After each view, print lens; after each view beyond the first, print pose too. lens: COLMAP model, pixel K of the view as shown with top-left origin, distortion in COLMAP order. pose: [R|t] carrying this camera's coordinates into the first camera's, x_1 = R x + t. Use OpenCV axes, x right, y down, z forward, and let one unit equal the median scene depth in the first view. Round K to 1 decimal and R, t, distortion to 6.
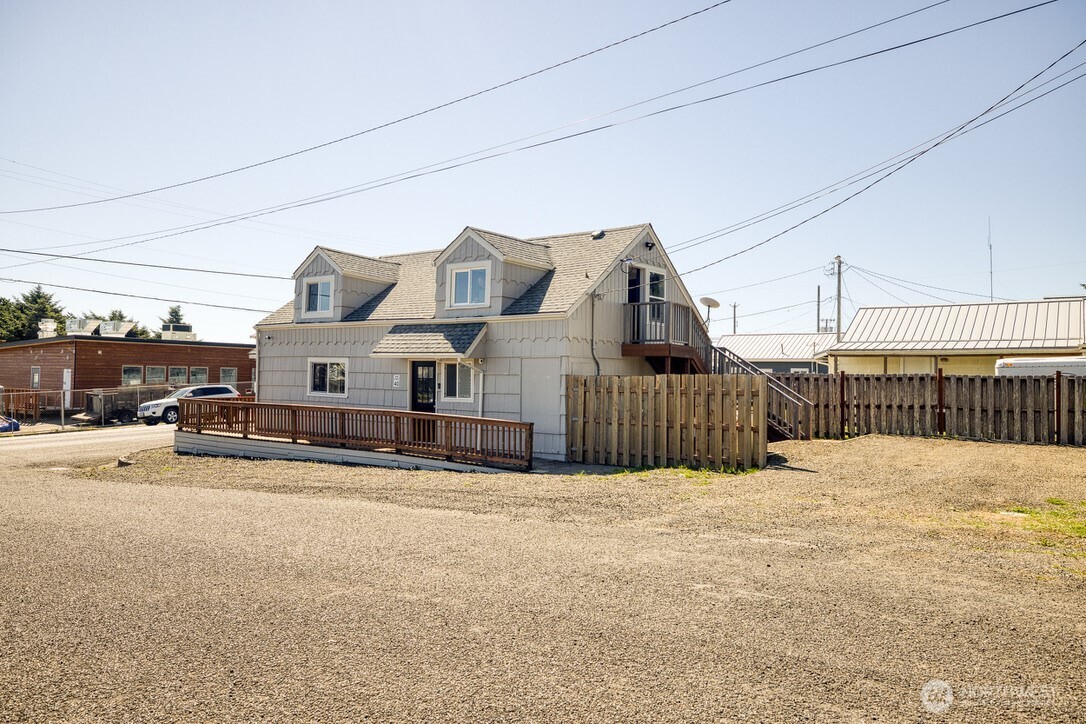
lens RADIAL K [[768.4, 0, 541.5], [0, 768.4, 362.1], [0, 0, 1]] dist [0.003535, 0.000305]
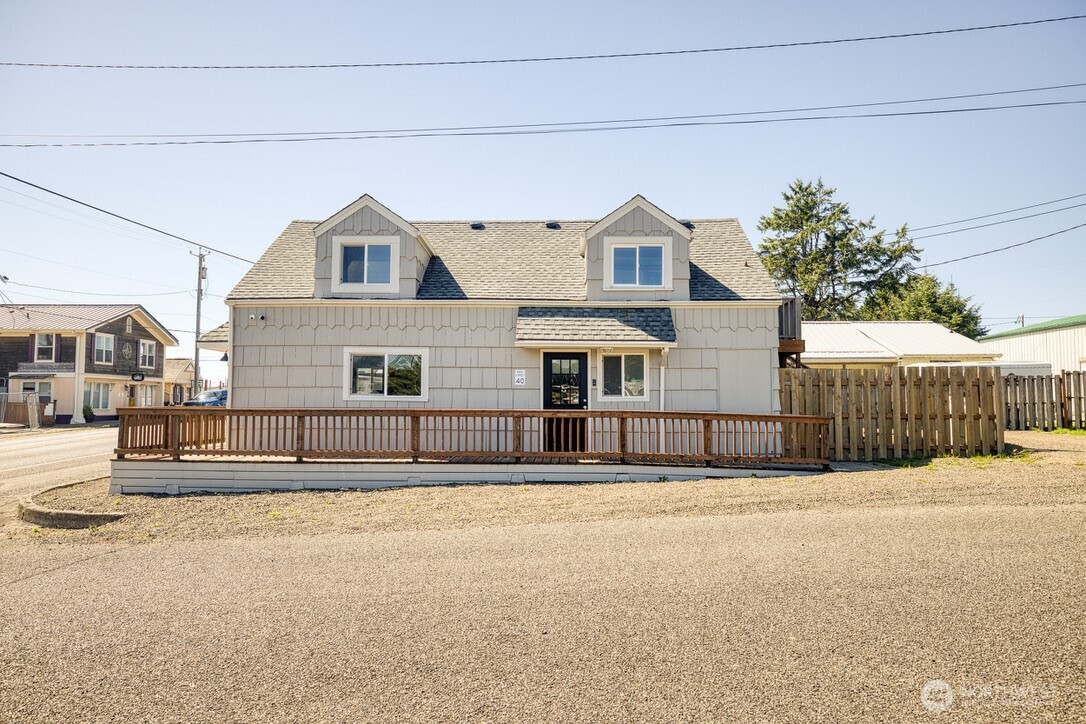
lens RADIAL K [[768.4, 0, 545.0], [0, 768.4, 361.6], [0, 0, 1]] dist [0.003535, 0.000305]
pose [[0.825717, 0.013139, 0.563932, -0.647266], [-0.002923, 0.999815, -0.019014, 0.024657], [-0.564078, 0.014052, 0.825602, 0.347958]]
